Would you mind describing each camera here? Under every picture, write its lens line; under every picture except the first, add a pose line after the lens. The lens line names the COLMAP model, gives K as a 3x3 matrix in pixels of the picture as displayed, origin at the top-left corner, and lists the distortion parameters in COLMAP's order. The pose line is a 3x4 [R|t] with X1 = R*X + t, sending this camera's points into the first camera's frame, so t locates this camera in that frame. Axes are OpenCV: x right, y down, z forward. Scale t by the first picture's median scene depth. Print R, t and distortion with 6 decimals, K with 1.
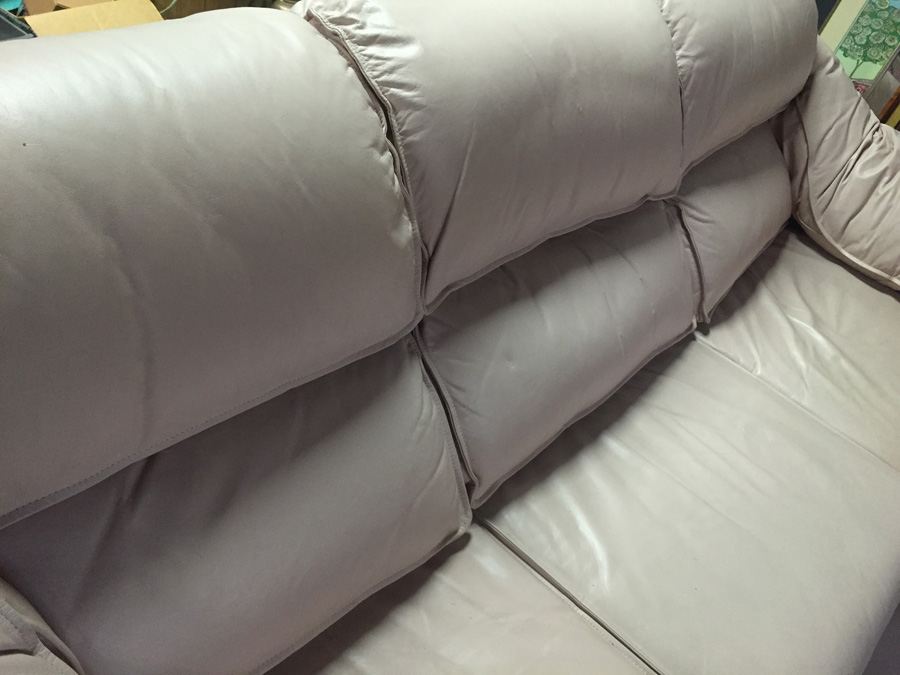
lens RADIAL K [[768.7, 0, 450.0], [0, 768.7, 333.5], [0, 0, 1]] dist [0.092016, -0.134433]
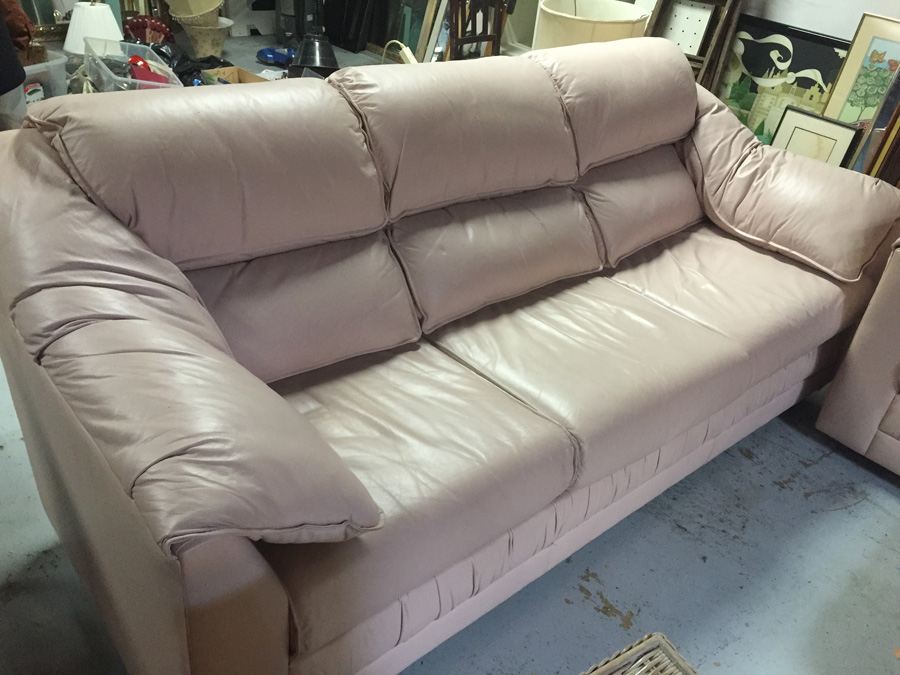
lens RADIAL K [[768.7, 0, 445.7], [0, 768.7, 335.8], [0, 0, 1]] dist [0.092016, -0.134433]
pose [[0.979571, -0.058682, -0.192348, 0.373970], [0.019842, 0.980013, -0.197939, 0.523165], [0.200120, 0.190079, 0.961157, -0.623720]]
